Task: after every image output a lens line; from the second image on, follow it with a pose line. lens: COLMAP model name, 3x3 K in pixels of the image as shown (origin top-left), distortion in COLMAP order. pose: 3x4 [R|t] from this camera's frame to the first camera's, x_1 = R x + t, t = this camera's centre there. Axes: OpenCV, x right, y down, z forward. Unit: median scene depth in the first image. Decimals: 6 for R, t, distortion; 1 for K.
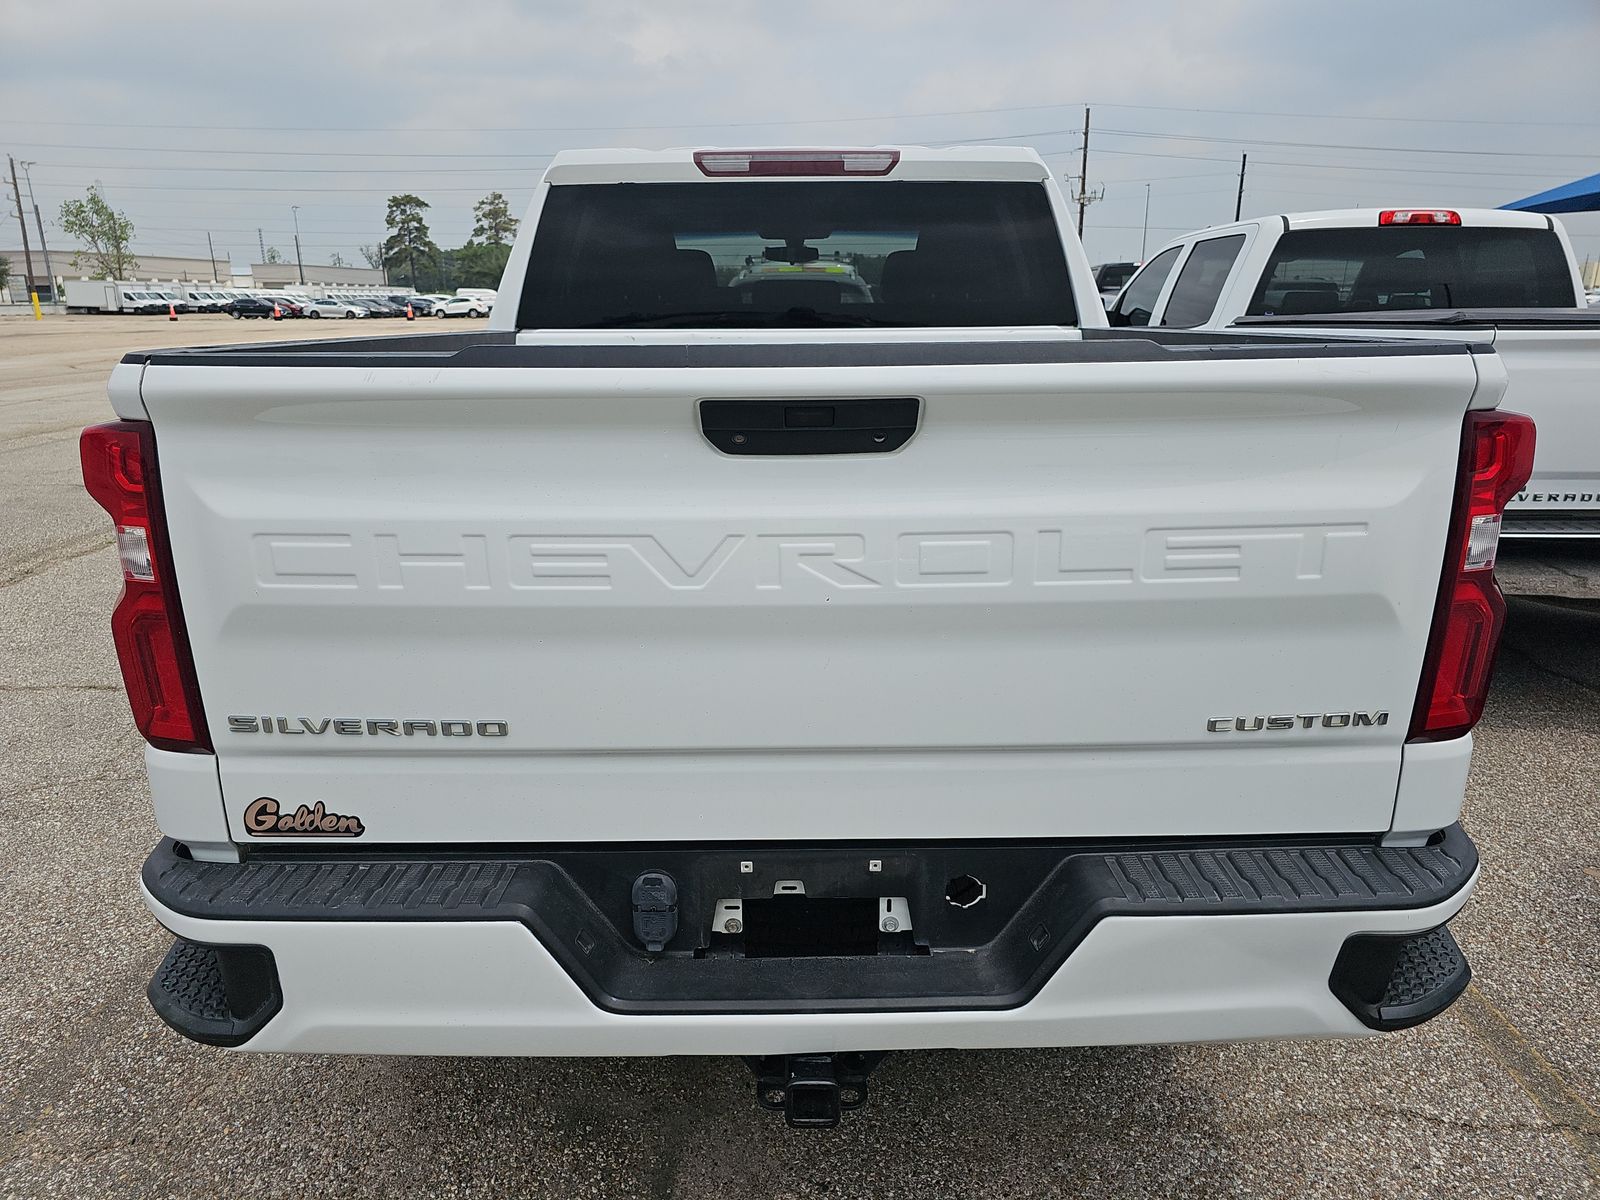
lens RADIAL K [[983.7, 0, 814.3], [0, 983.7, 599.5], [0, 0, 1]] dist [0.099000, -0.159492]
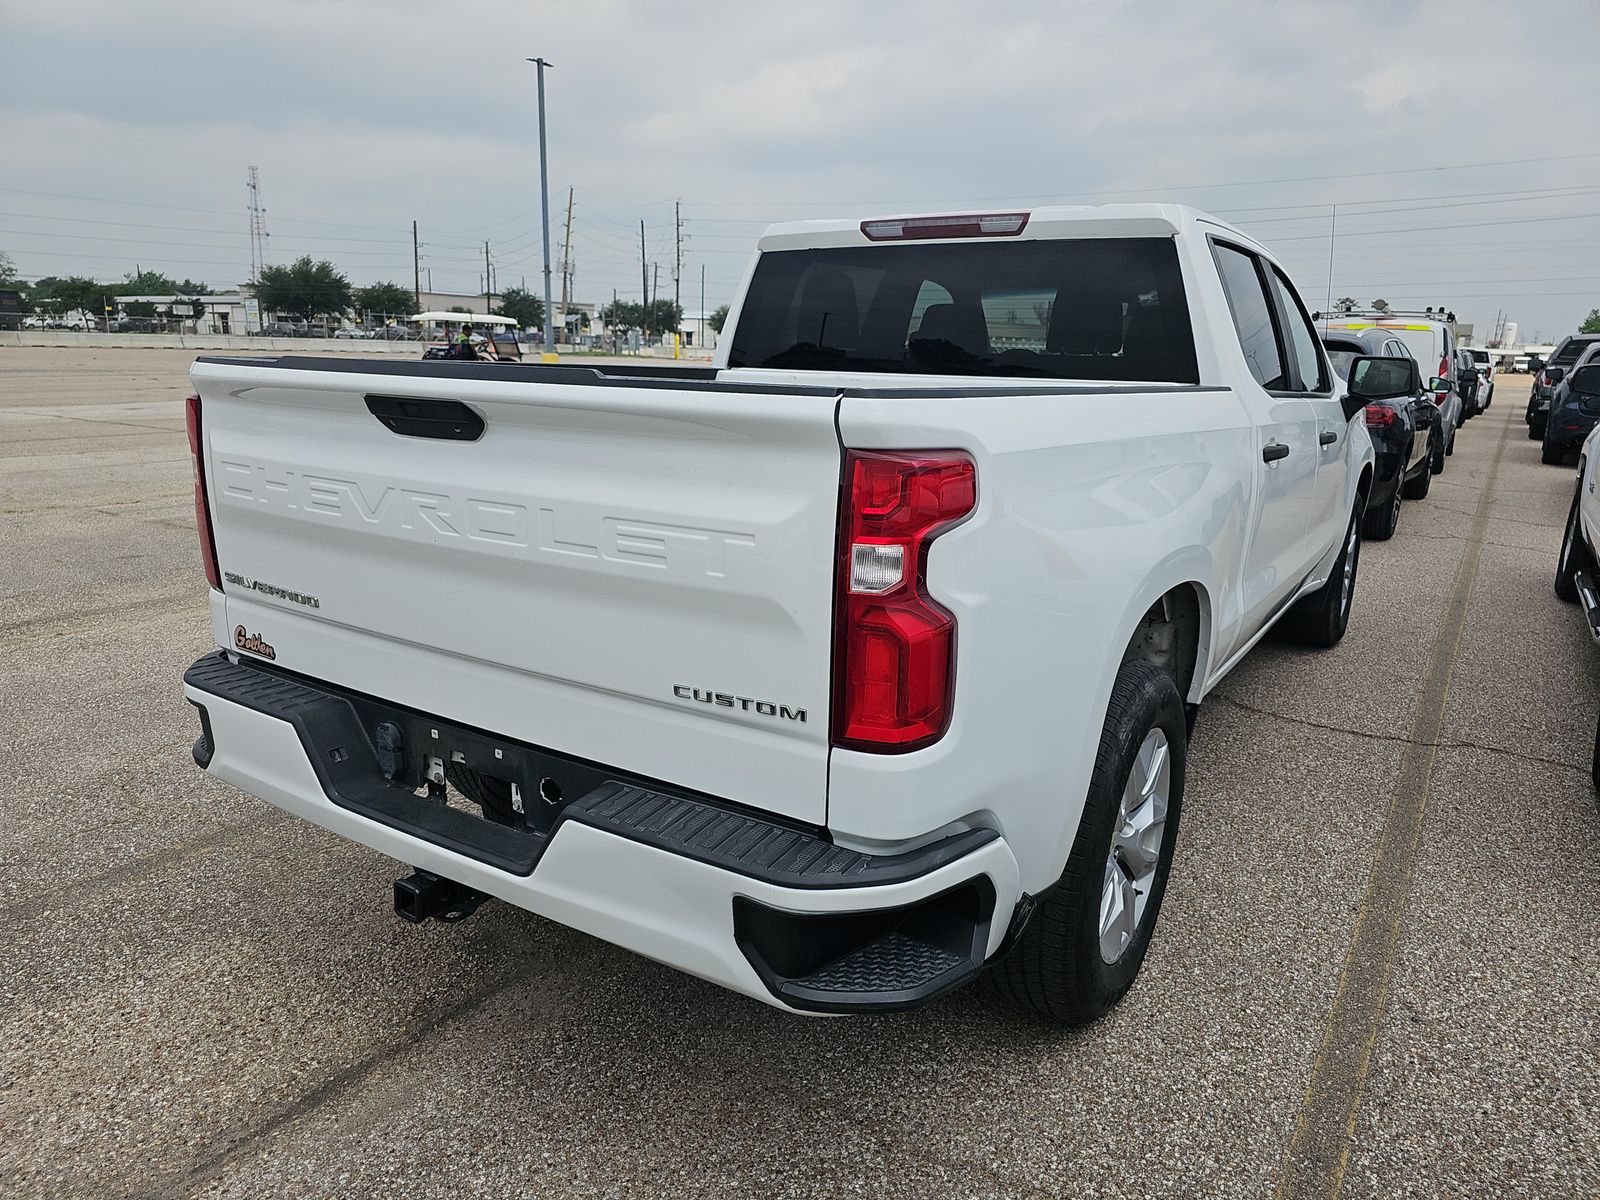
lens RADIAL K [[983.7, 0, 814.3], [0, 983.7, 599.5], [0, 0, 1]] dist [0.099000, -0.159492]
pose [[0.854751, 0.154403, -0.495541, 1.080903], [-0.178591, 0.983922, -0.001473, -0.010888], [0.487346, 0.089758, 0.868583, 0.022578]]
